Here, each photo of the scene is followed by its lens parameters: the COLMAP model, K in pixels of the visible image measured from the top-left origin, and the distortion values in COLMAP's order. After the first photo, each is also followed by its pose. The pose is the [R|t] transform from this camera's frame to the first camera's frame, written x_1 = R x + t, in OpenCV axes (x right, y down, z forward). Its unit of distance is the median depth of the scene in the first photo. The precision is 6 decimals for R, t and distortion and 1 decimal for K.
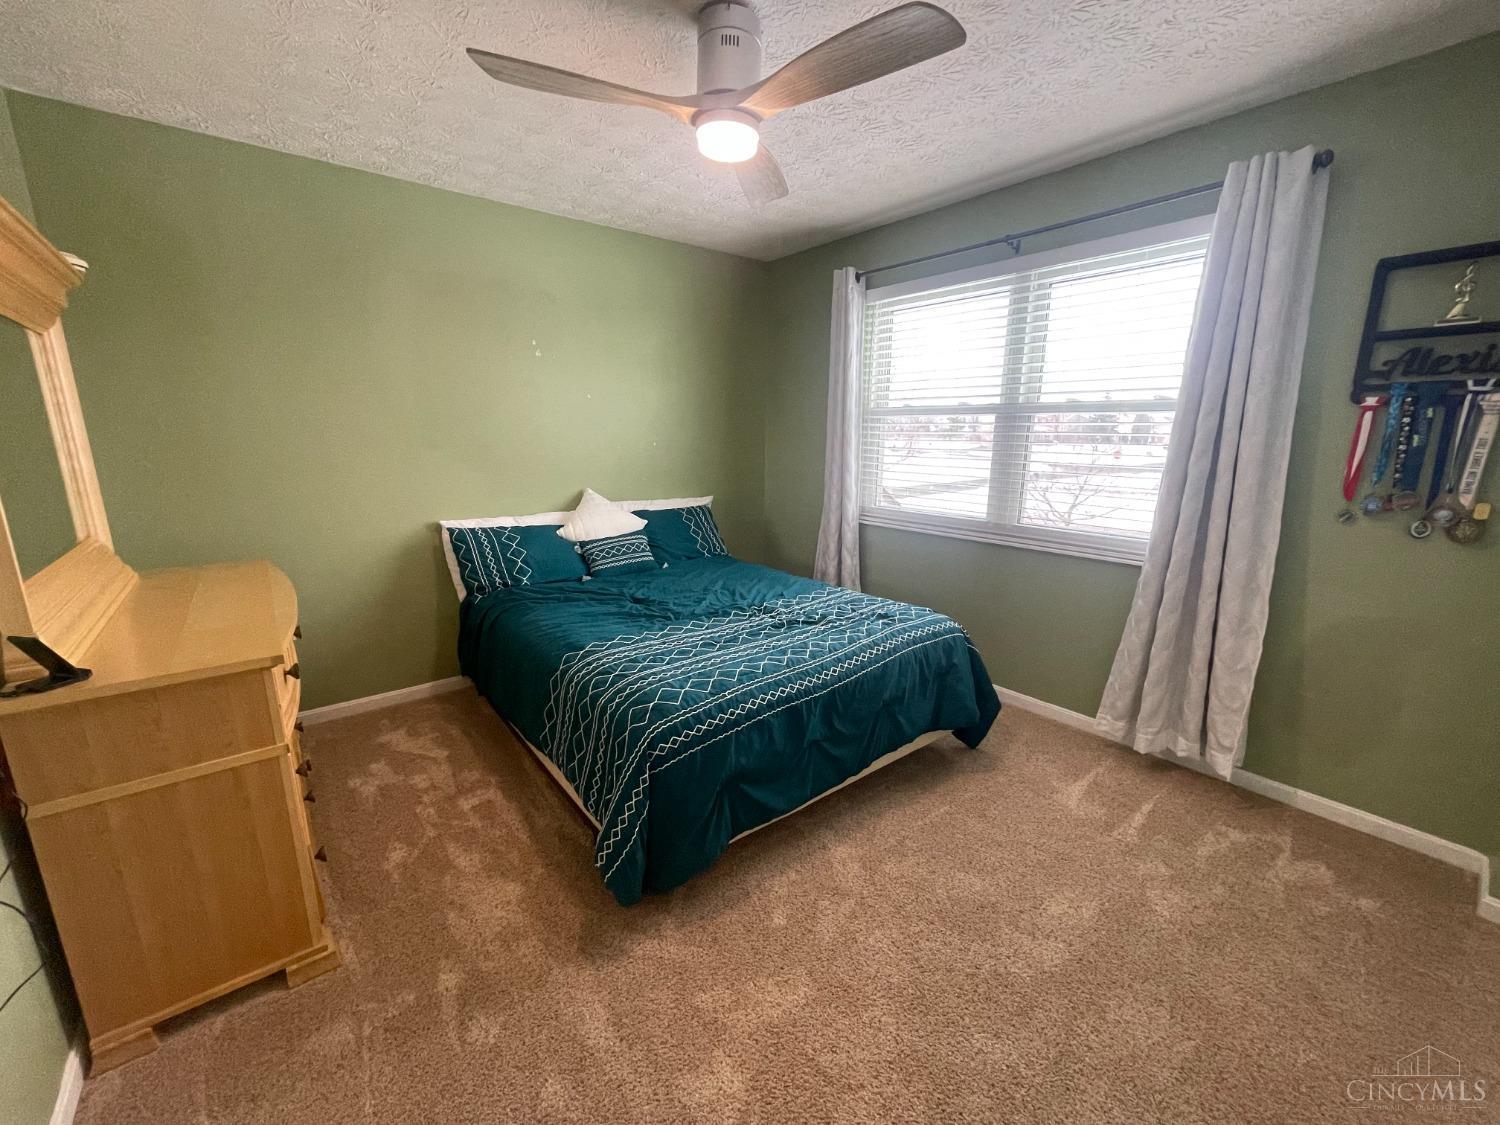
lens RADIAL K [[605.8, 0, 751.9], [0, 605.8, 569.6], [0, 0, 1]] dist [0.001085, 0.000059]
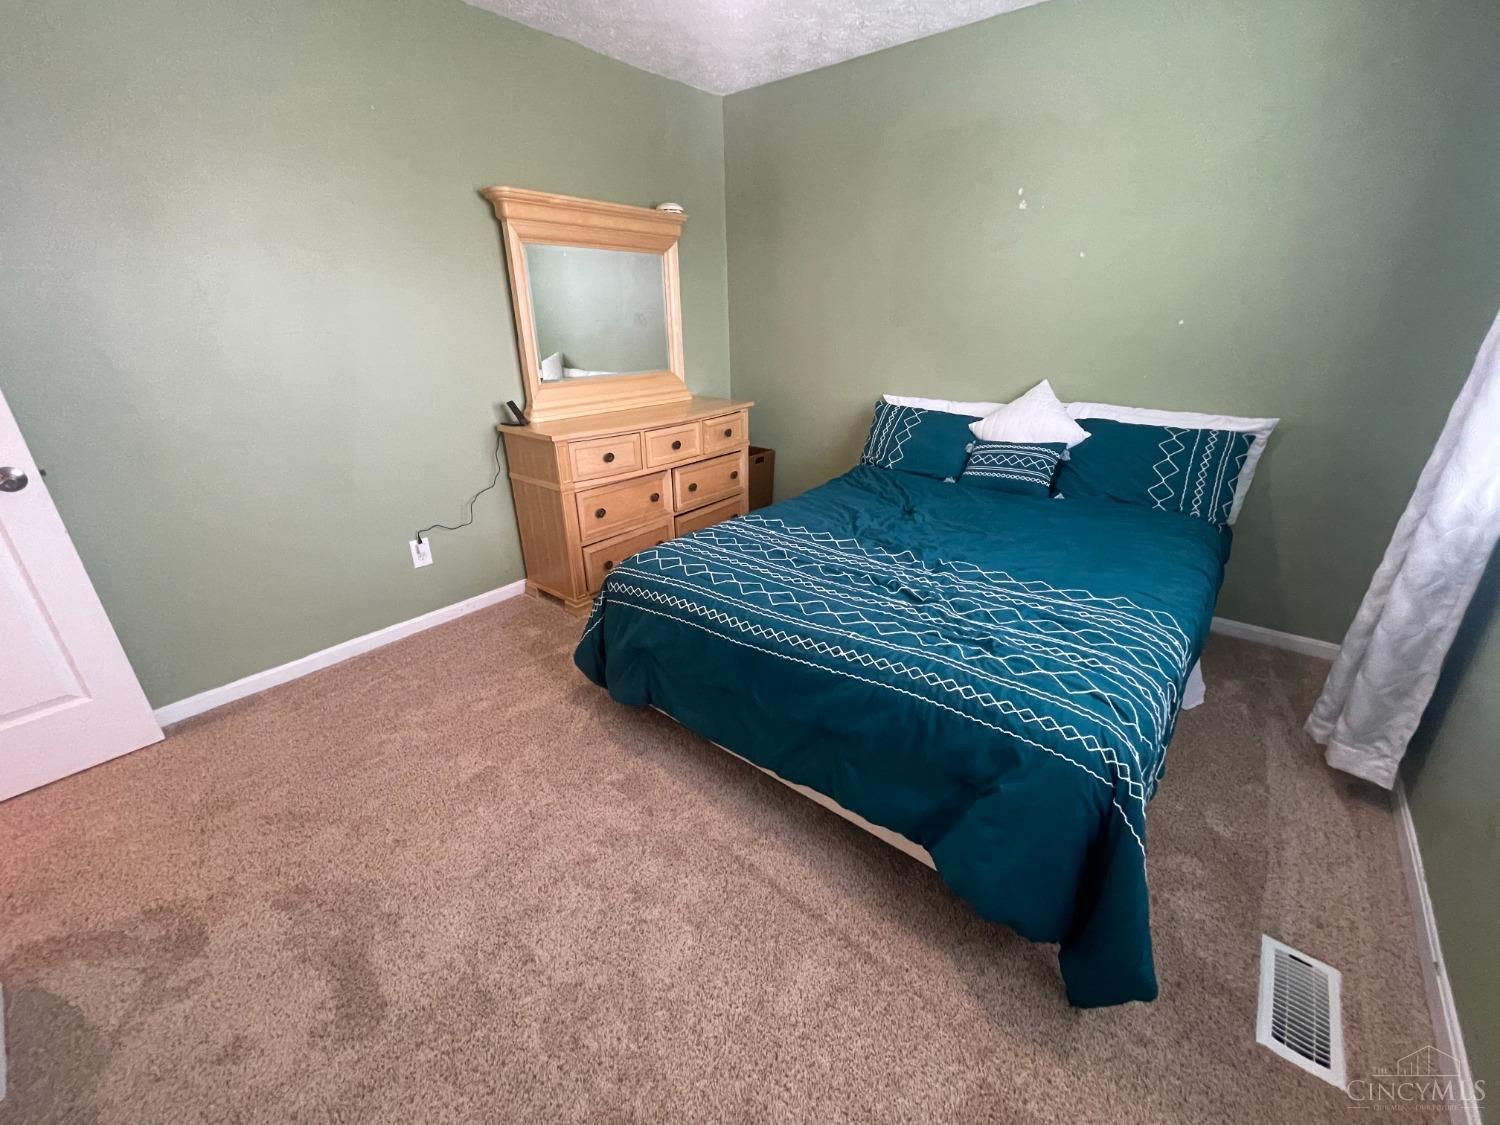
lens RADIAL K [[605.8, 0, 751.9], [0, 605.8, 569.6], [0, 0, 1]] dist [0.001085, 0.000059]
pose [[0.197703, 0.377775, -0.904544, 0.654065], [-0.203828, 0.918431, 0.339025, -0.134358], [0.958837, 0.117345, 0.258577, 0.629035]]
